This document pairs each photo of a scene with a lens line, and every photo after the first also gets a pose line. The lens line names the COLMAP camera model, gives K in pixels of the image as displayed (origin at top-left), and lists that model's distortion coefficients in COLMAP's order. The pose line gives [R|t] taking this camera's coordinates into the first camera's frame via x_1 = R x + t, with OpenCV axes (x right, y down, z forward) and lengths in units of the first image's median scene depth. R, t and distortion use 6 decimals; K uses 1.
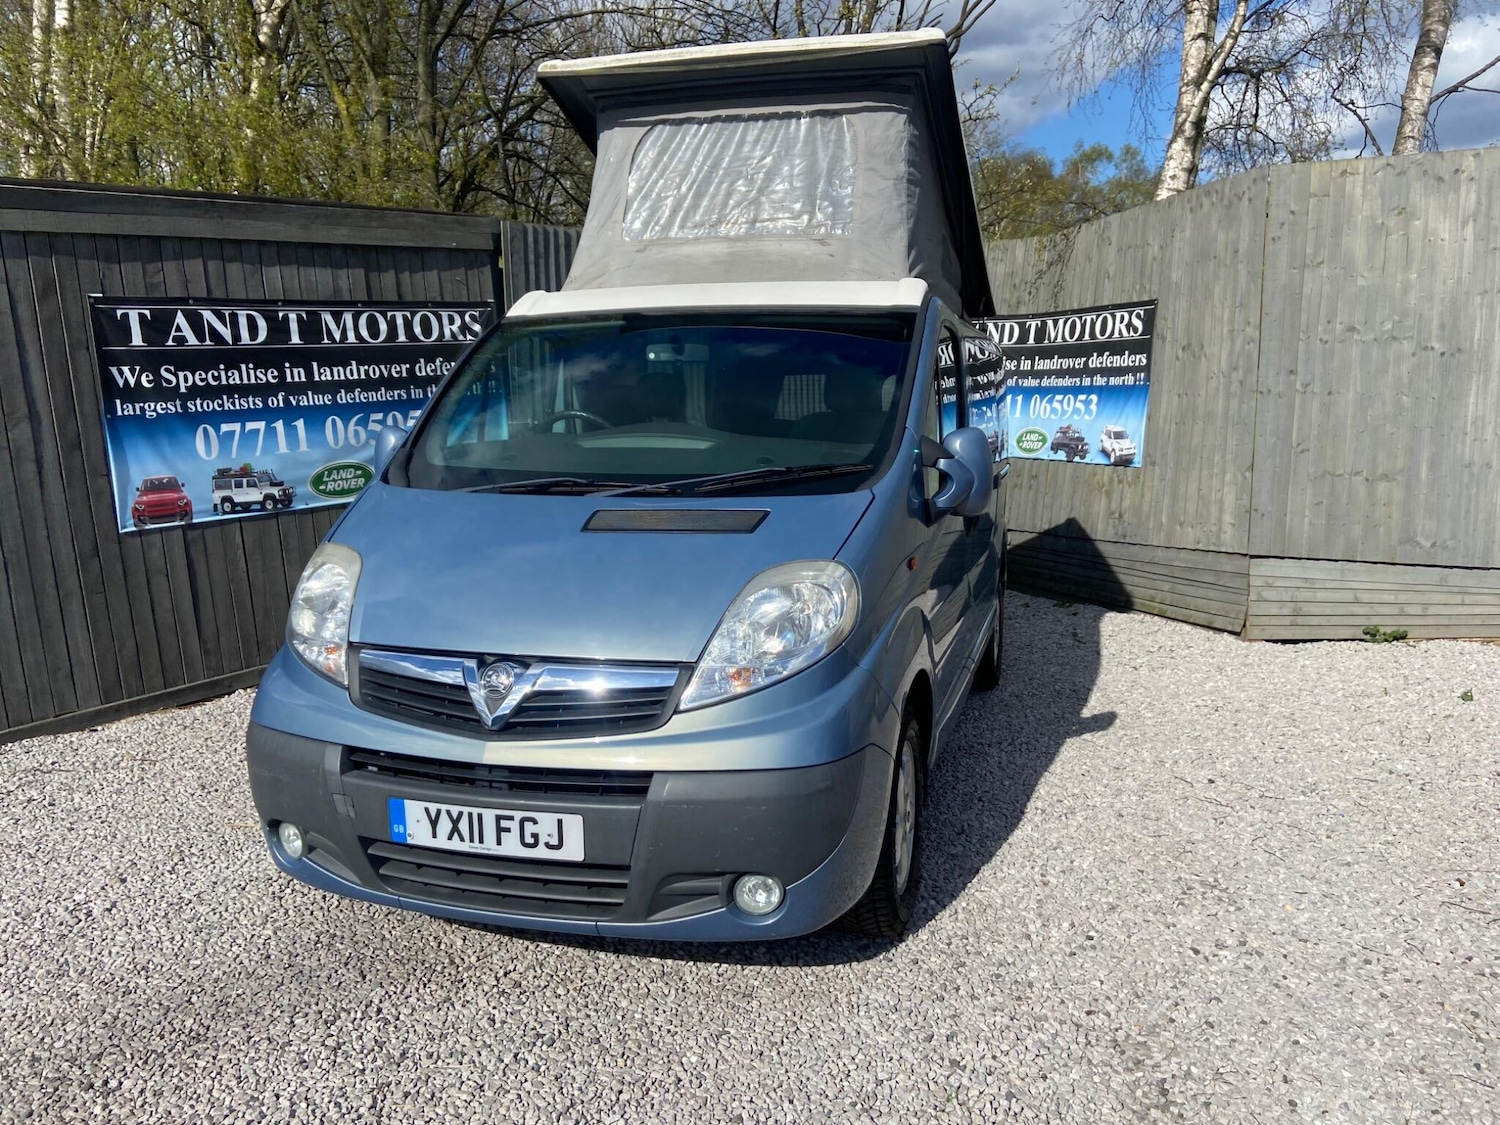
lens RADIAL K [[1123.0, 0, 752.8], [0, 1123.0, 565.5], [0, 0, 1]] dist [0.126467, -0.158052]
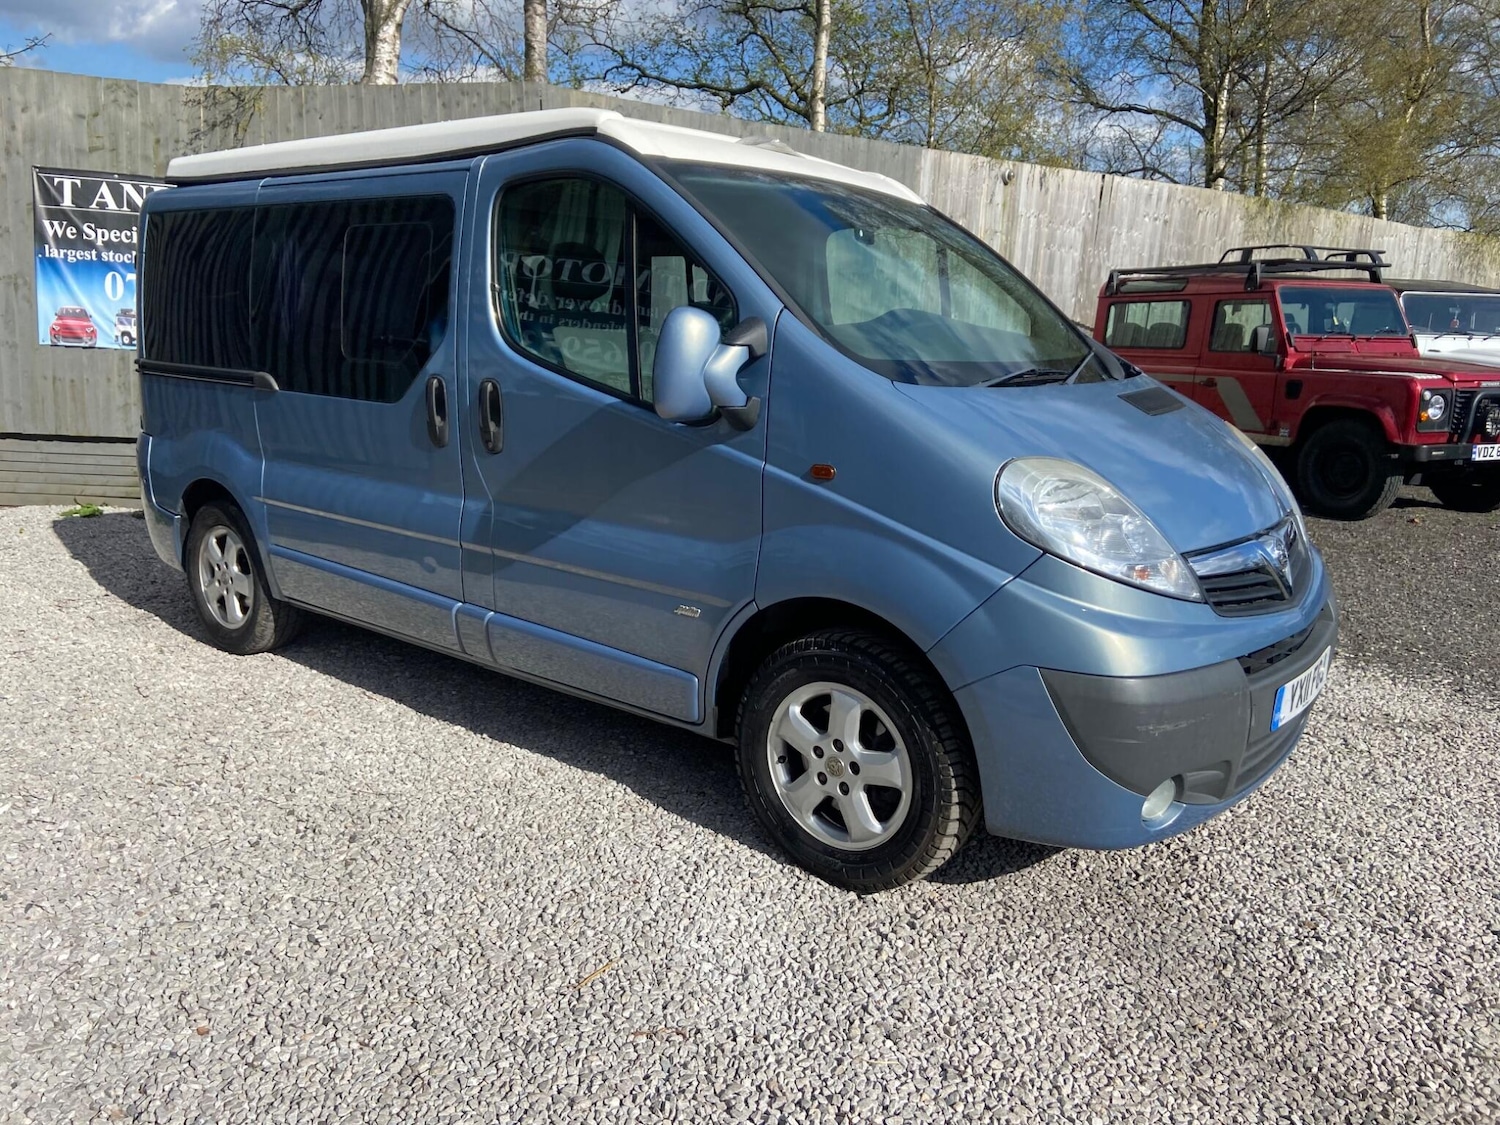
lens RADIAL K [[1123.0, 0, 730.1], [0, 1123.0, 557.4], [0, 0, 1]] dist [0.126467, -0.158052]
pose [[0.385795, -0.174817, 0.905870, -0.668312], [0.103639, 0.983880, 0.145733, -0.049645], [-0.916745, 0.037660, 0.397694, 0.500027]]
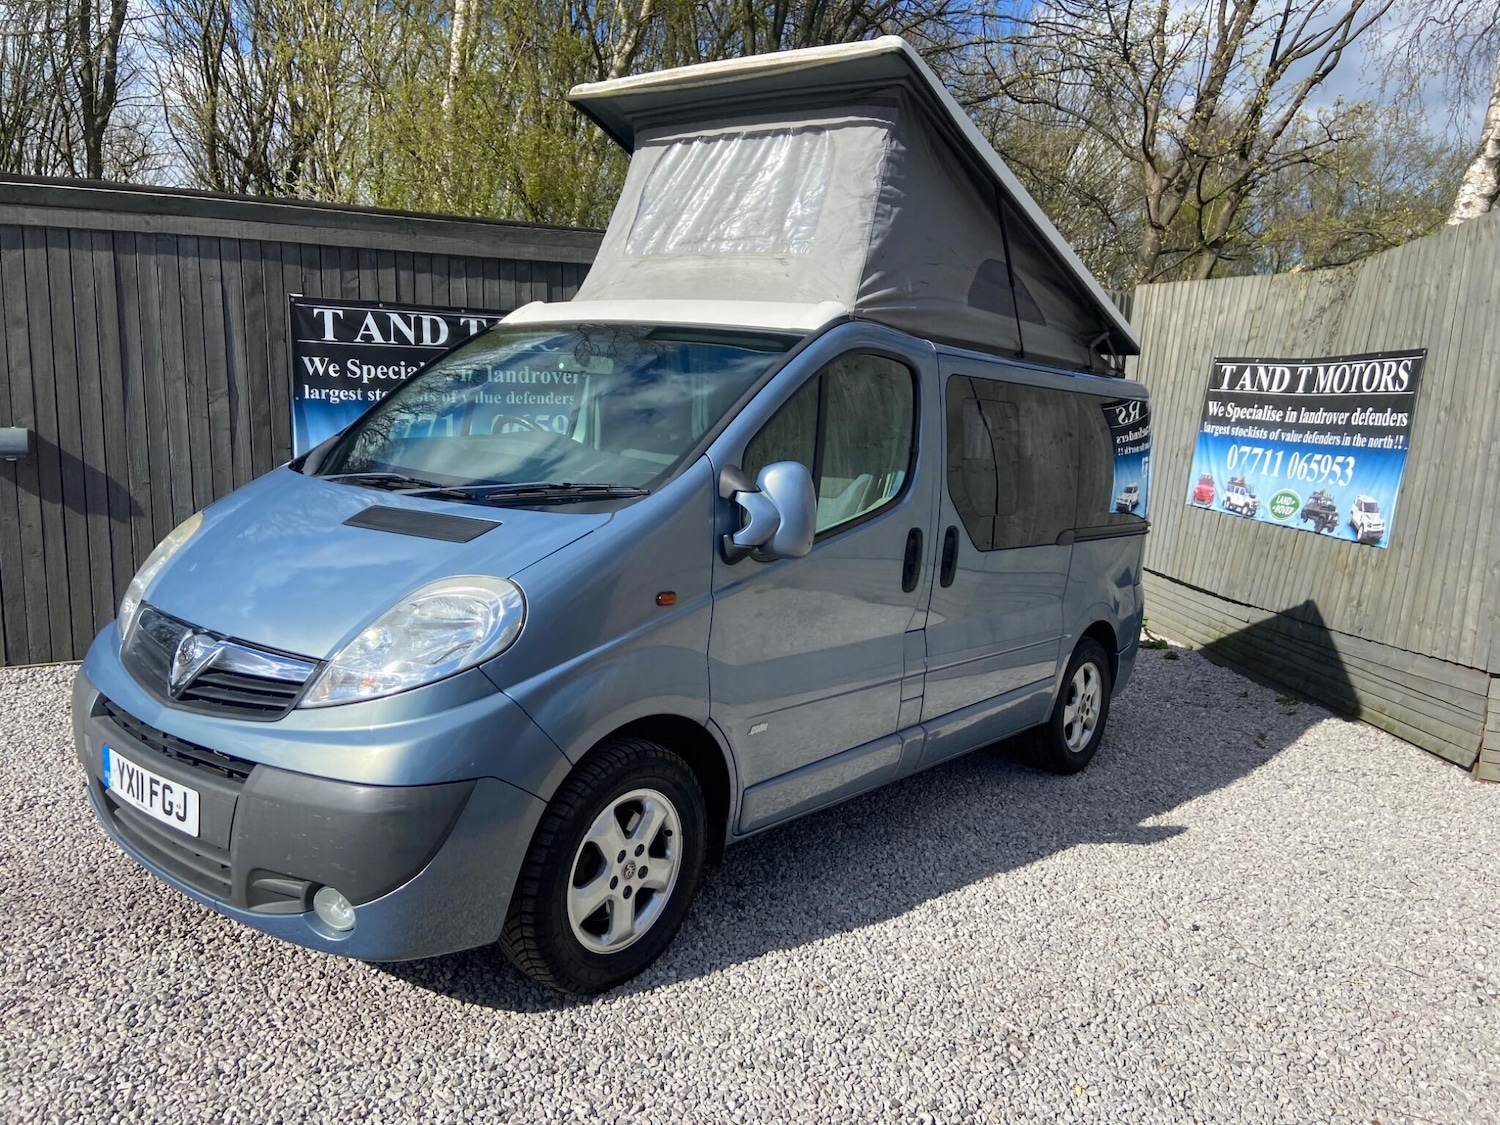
lens RADIAL K [[1123.0, 0, 761.6], [0, 1123.0, 539.1], [0, 0, 1]] dist [0.126467, -0.158052]
pose [[0.926415, 0.112672, -0.359250, 0.306048], [-0.129125, 0.991383, -0.022054, -0.022706], [0.353669, 0.066819, 0.932981, 0.089015]]
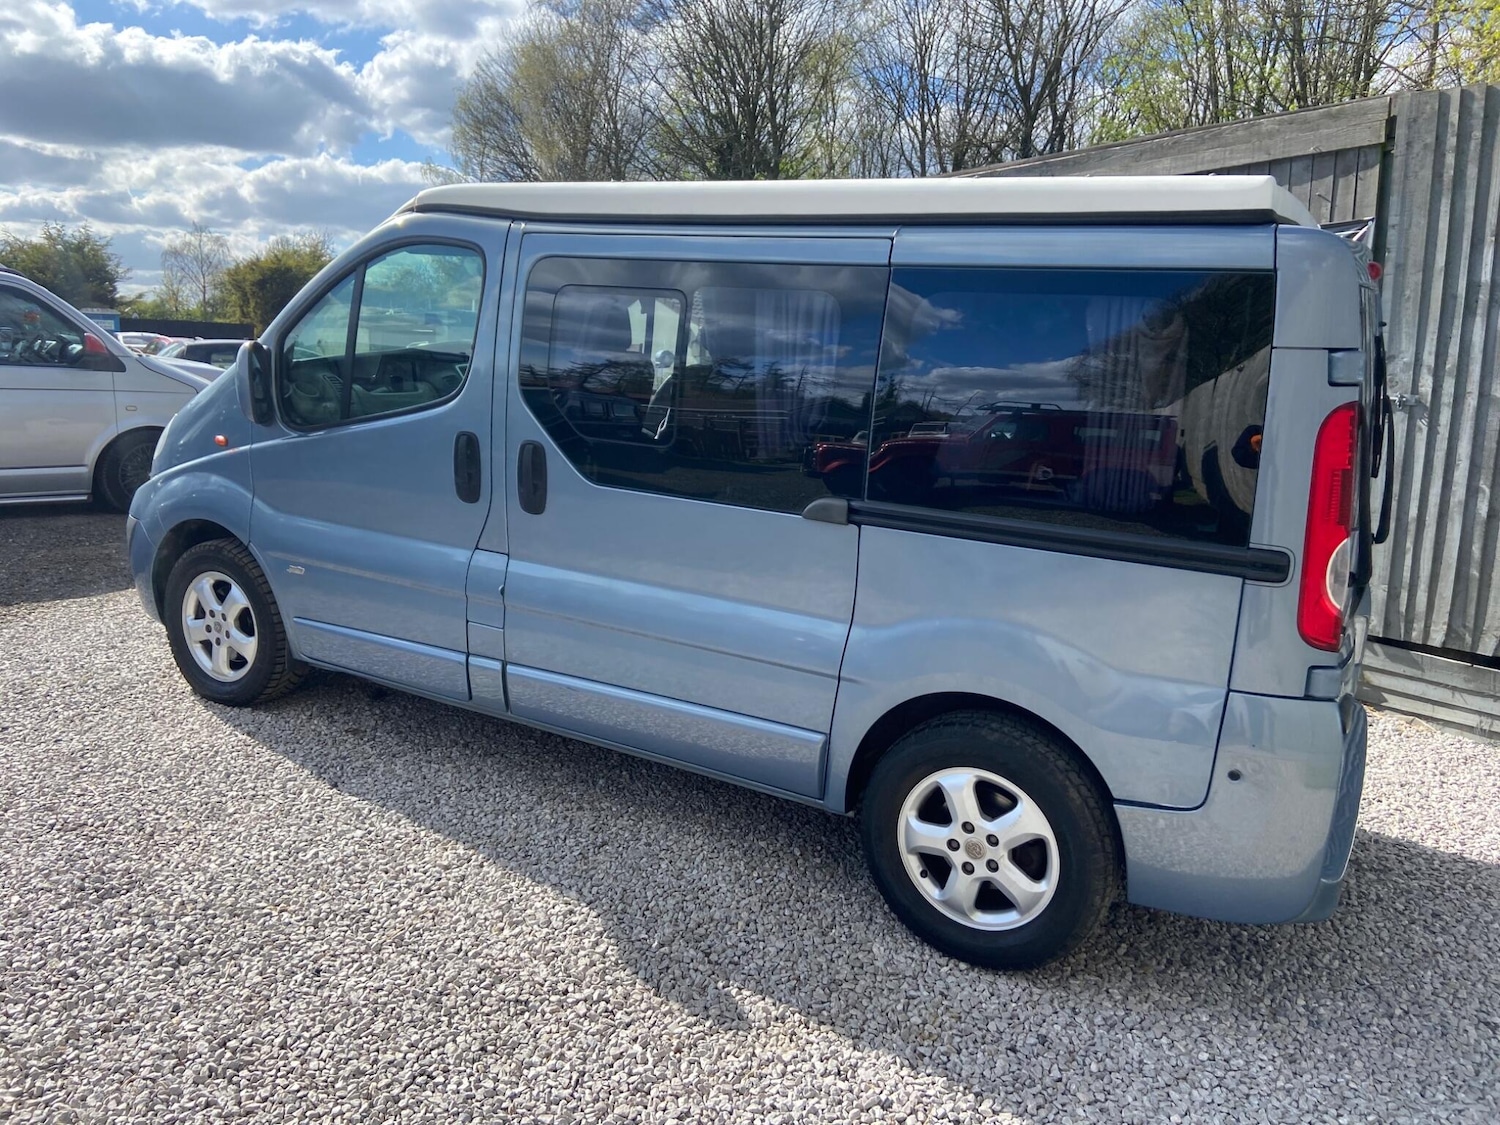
lens RADIAL K [[1138.2, 0, 755.3], [0, 1138.2, 549.4], [0, 0, 1]] dist [0.098781, -0.114282]
pose [[-0.228833, 0.186915, -0.955352, 0.725124], [-0.189129, 0.954156, 0.231982, -0.171101], [0.954917, 0.233770, -0.182991, 1.042903]]
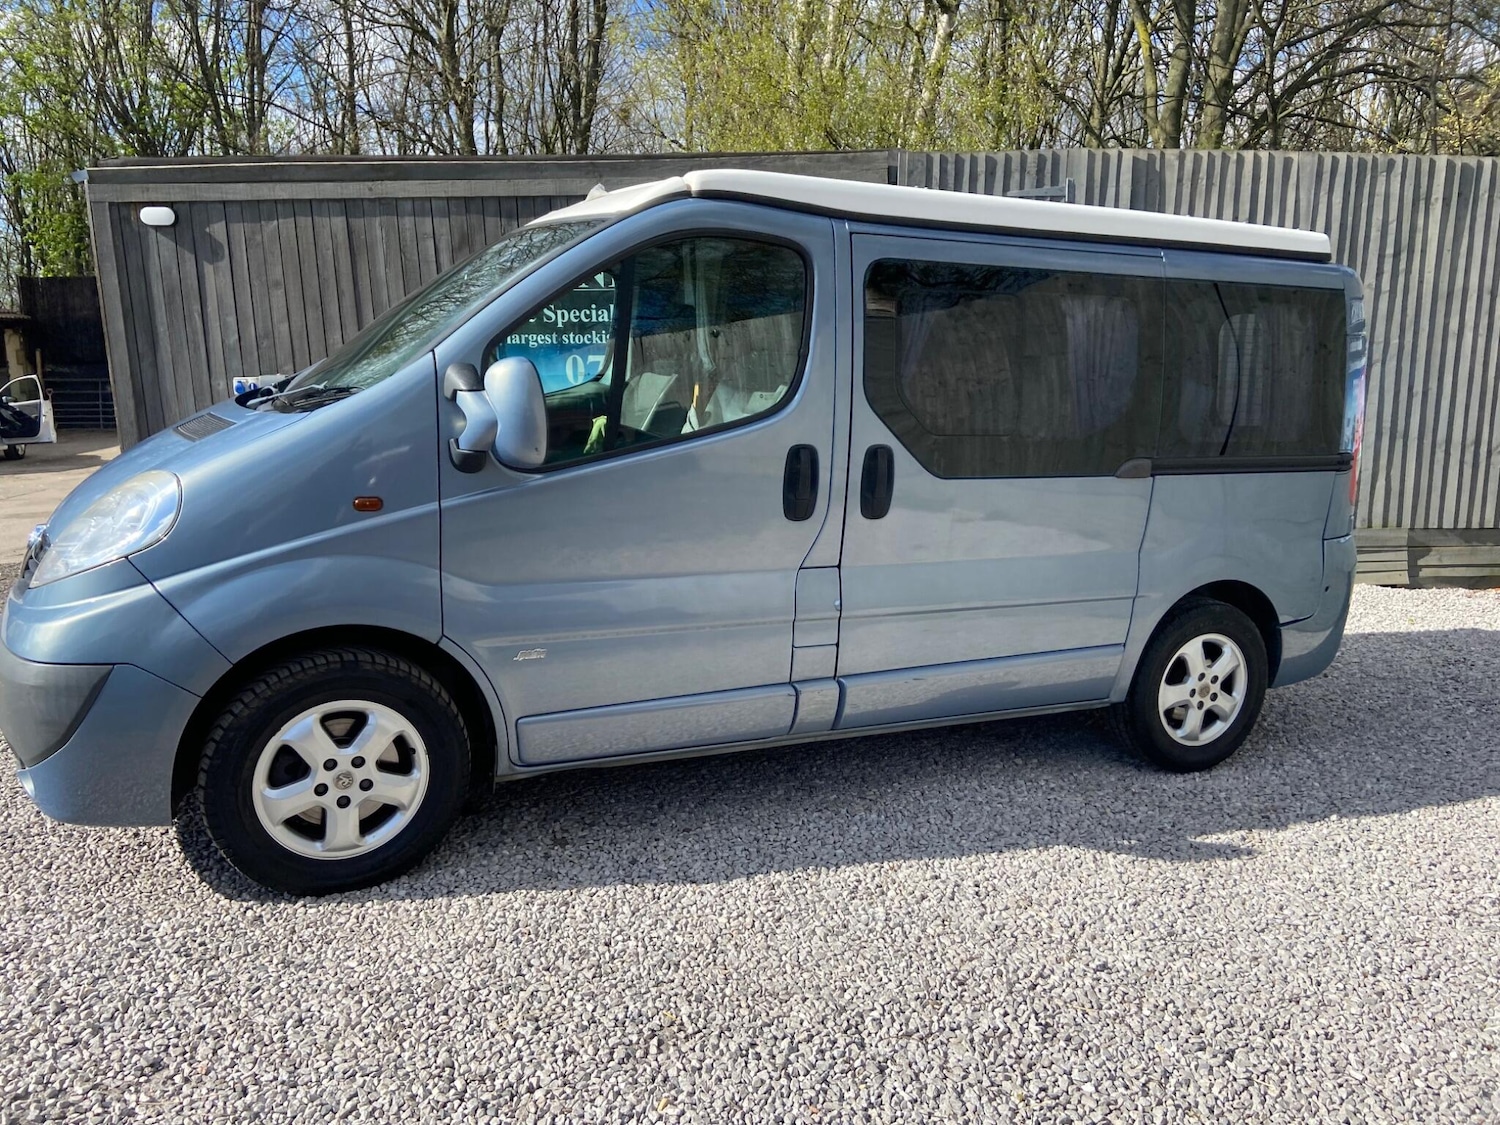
lens RADIAL K [[1123.0, 0, 735.6], [0, 1123.0, 565.8], [0, 0, 1]] dist [0.126467, -0.158052]
pose [[0.662682, 0.170150, -0.729316, 0.556455], [-0.146850, 0.984465, 0.096244, -0.045948], [0.734362, 0.043321, 0.677374, 0.344868]]
